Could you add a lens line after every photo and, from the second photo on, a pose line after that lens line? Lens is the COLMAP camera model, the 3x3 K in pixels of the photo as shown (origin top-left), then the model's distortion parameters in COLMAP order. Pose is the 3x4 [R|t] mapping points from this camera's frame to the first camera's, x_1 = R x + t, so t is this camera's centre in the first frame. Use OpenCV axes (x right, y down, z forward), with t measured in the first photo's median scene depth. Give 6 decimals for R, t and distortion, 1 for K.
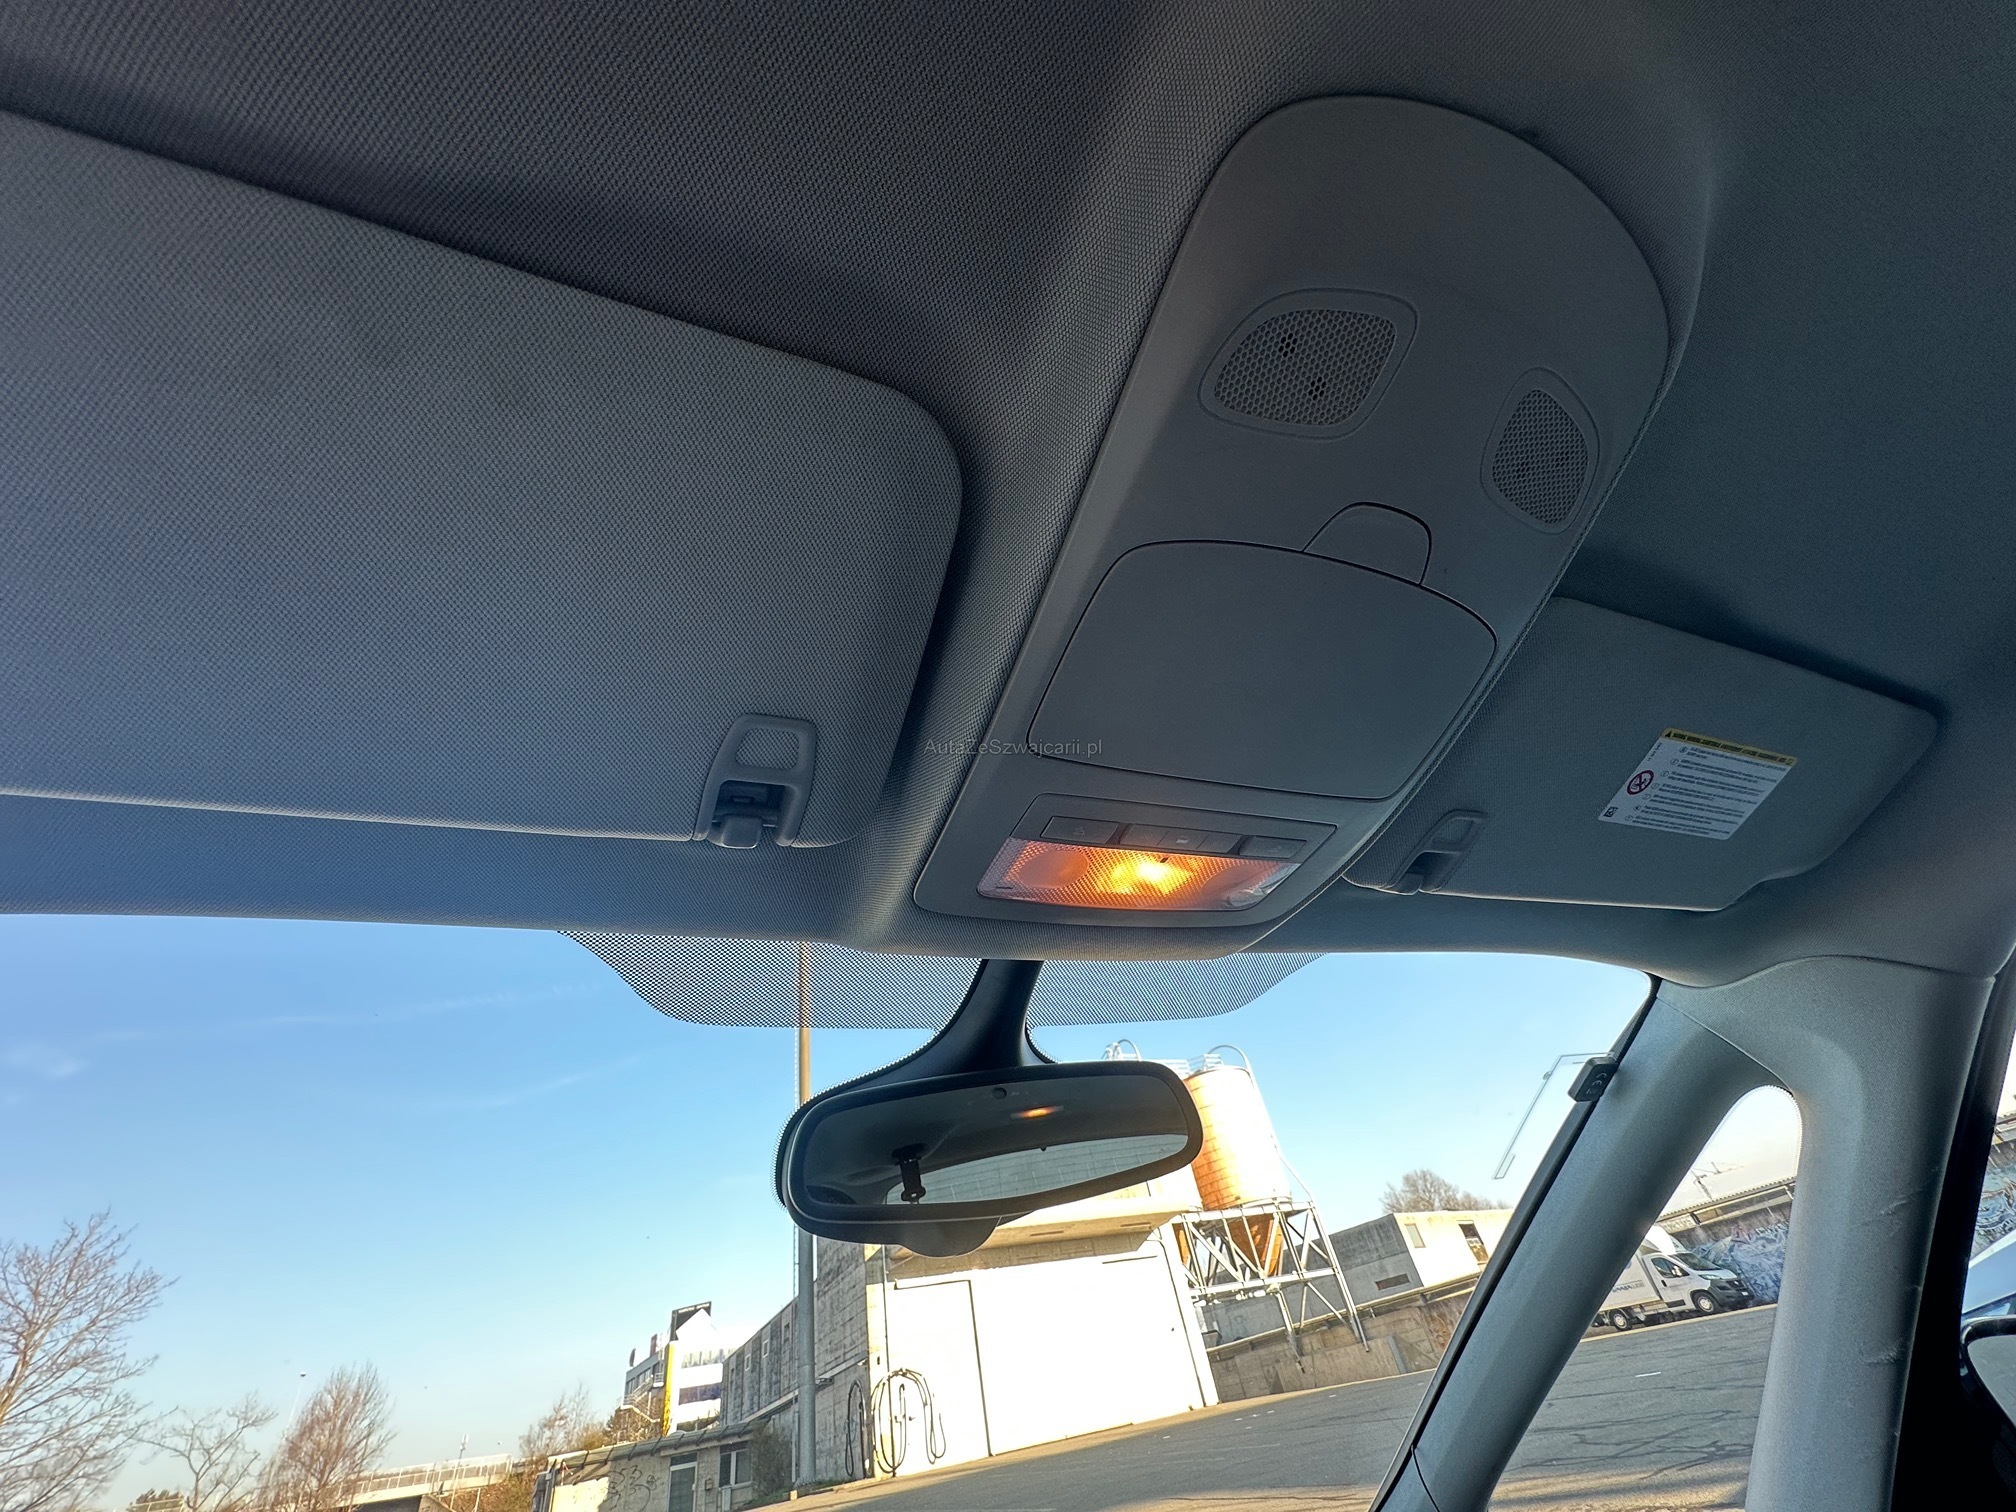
lens RADIAL K [[813.3, 0, 1009.5], [0, 813.3, 750.5], [0, 0, 1]] dist [-0.004360, 0.000985]
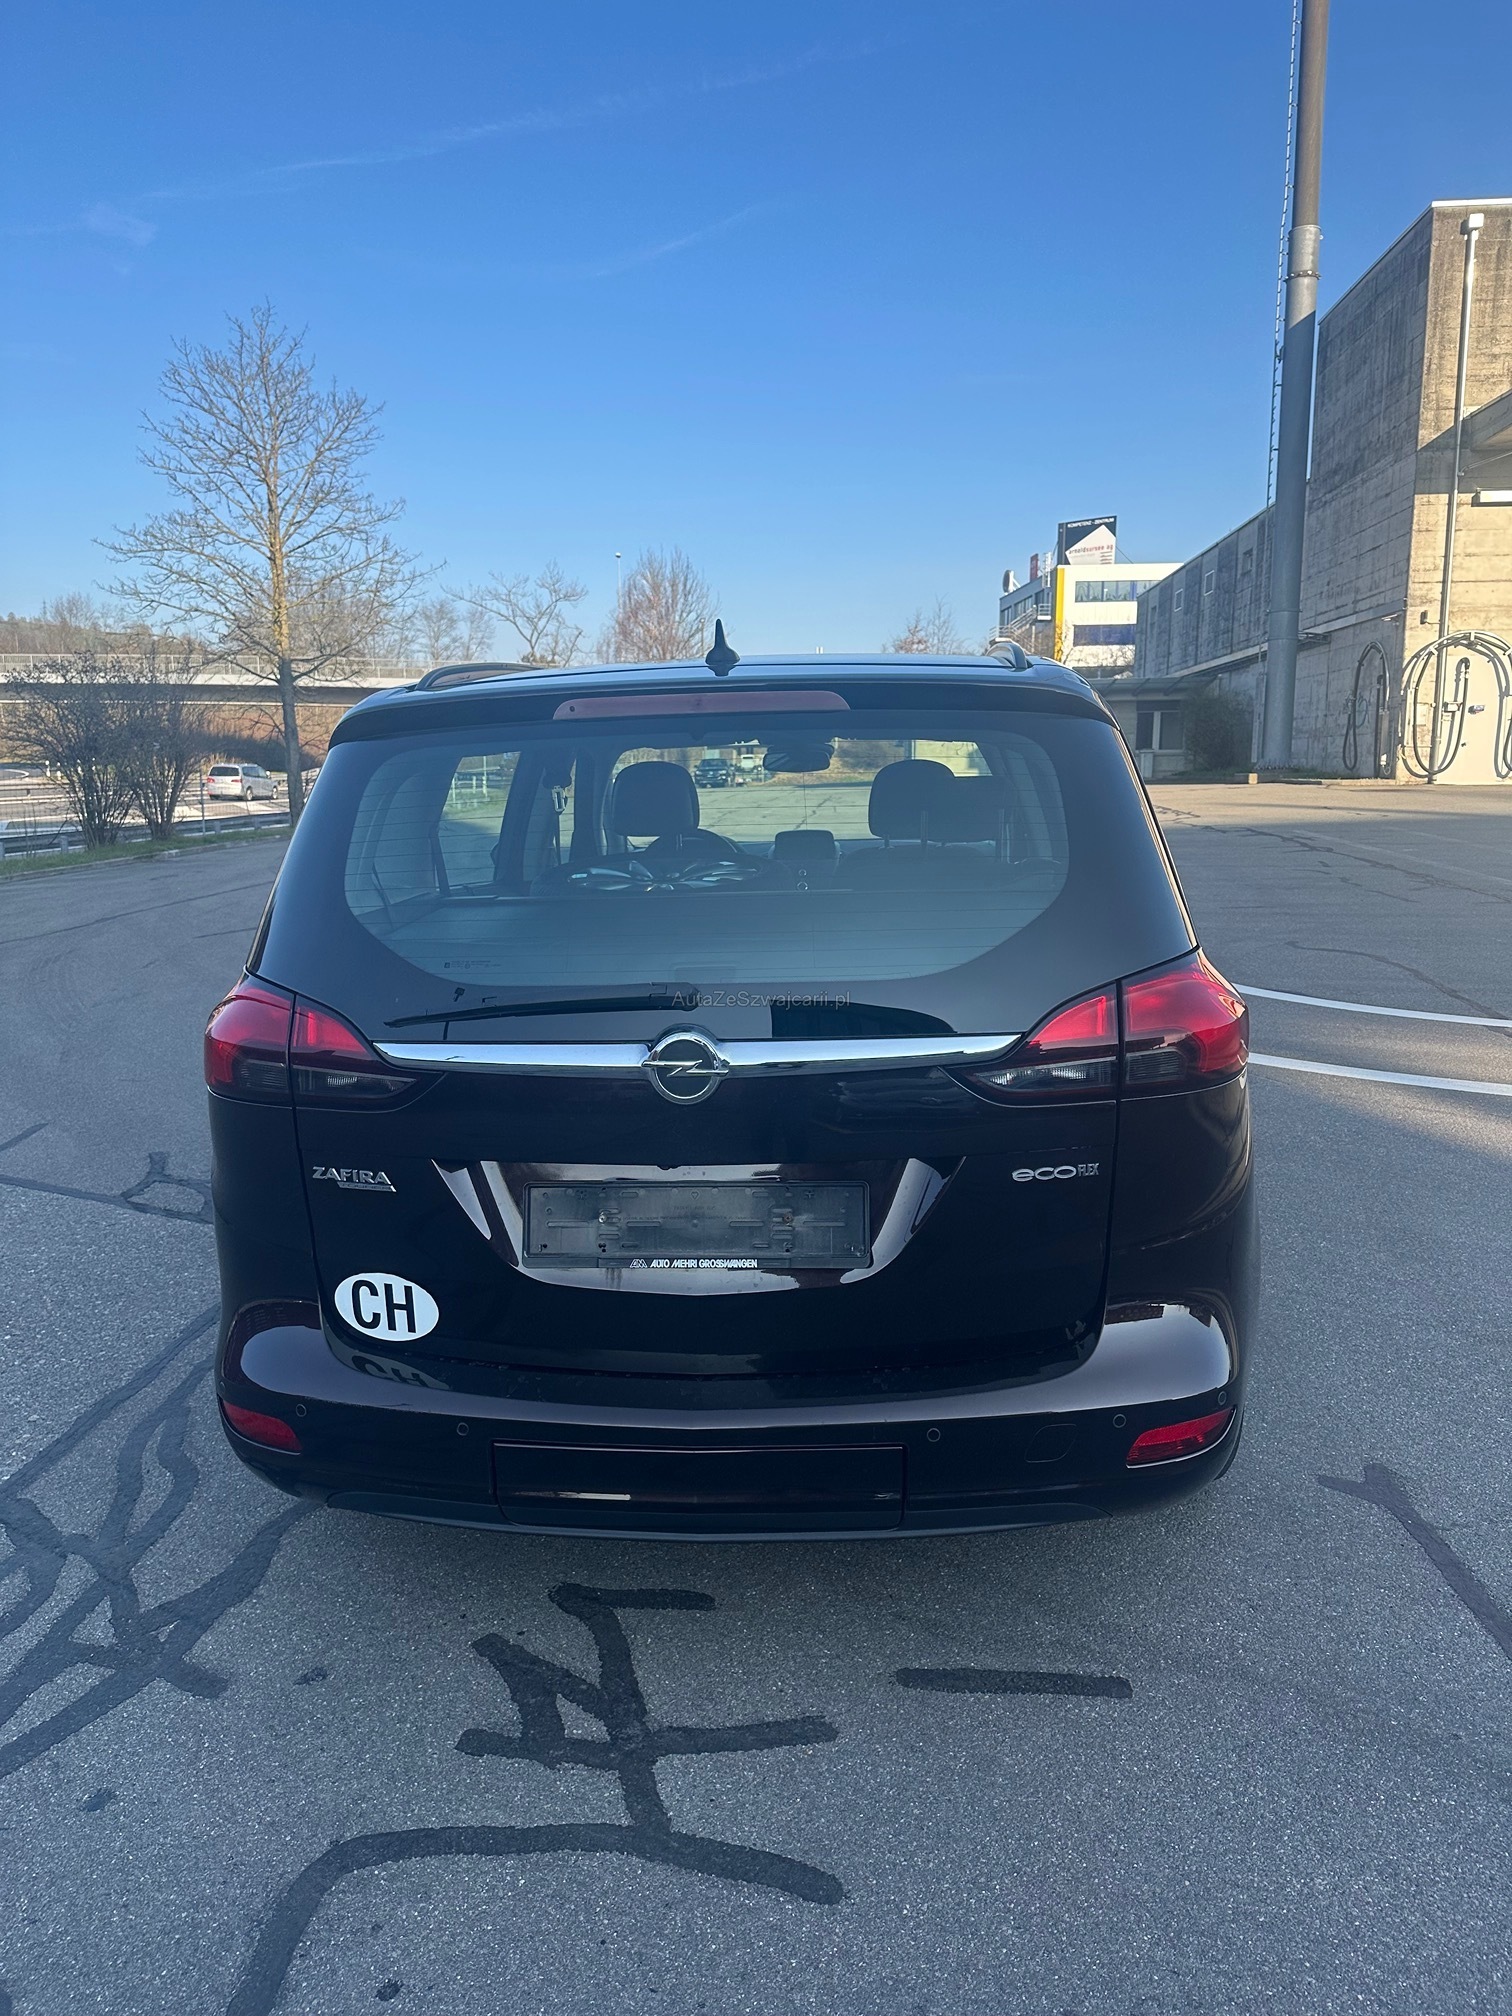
lens RADIAL K [[1426.1, 0, 753.9], [0, 1426.1, 1019.2], [0, 0, 1]] dist [0.016104, -0.025975]
pose [[0.860075, 0.241890, -0.449178, -0.039163], [0.214262, 0.627771, 0.748329, 0.078993], [0.462994, -0.739860, 0.488102, 0.091443]]
